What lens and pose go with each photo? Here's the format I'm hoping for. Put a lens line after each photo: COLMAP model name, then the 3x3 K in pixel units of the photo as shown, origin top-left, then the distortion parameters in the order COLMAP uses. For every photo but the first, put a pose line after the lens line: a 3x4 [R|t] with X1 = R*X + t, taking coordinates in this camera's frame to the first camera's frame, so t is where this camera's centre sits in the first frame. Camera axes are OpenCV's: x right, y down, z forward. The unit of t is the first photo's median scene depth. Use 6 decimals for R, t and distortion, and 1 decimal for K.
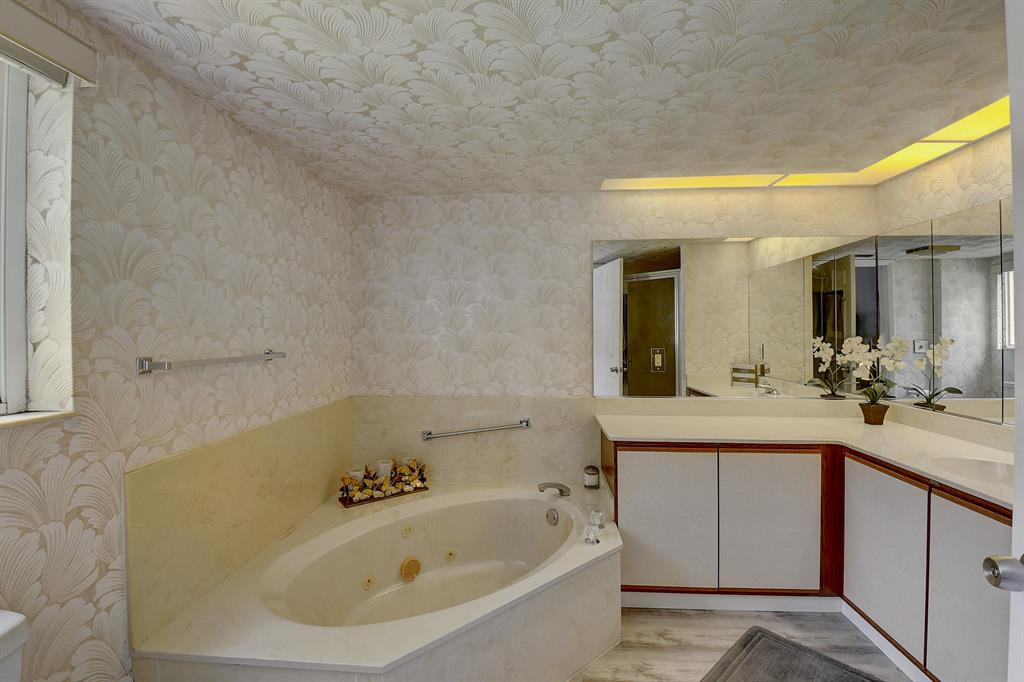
lens RADIAL K [[451.7, 0, 506.8], [0, 451.7, 328.0], [0, 0, 1]] dist [0.009964, -0.024470]
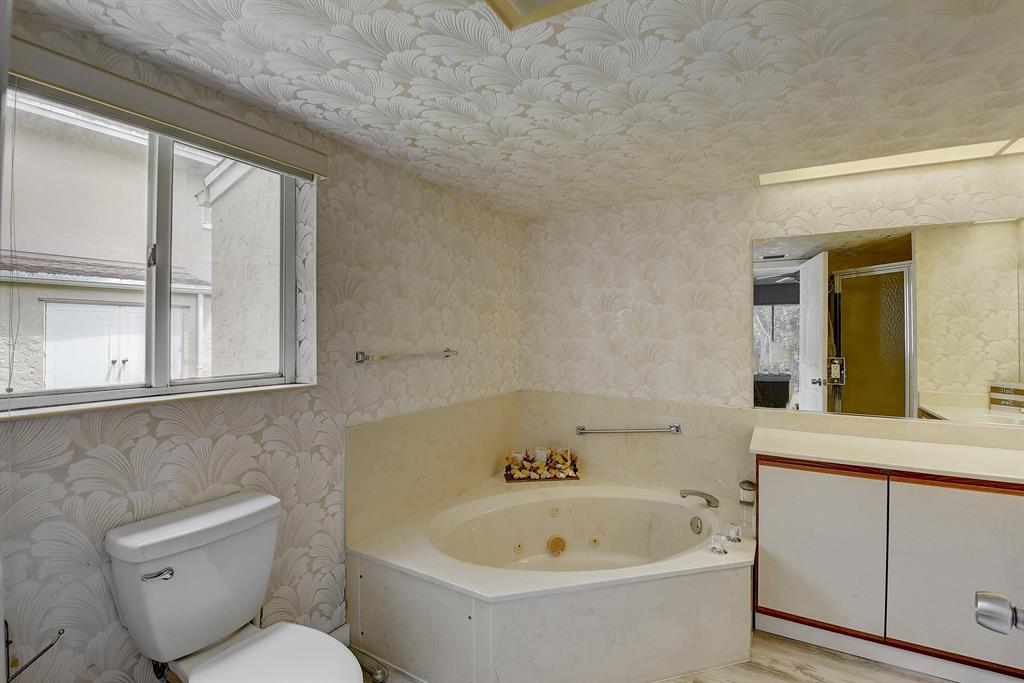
lens RADIAL K [[451.7, 0, 506.8], [0, 451.7, 328.5], [0, 0, 1]] dist [0.009964, -0.024470]
pose [[0.893205, 0.002942, -0.449639, 0.202045], [-0.005185, 0.999980, -0.003756, -0.005982], [0.449619, 0.005686, 0.893202, -0.080981]]
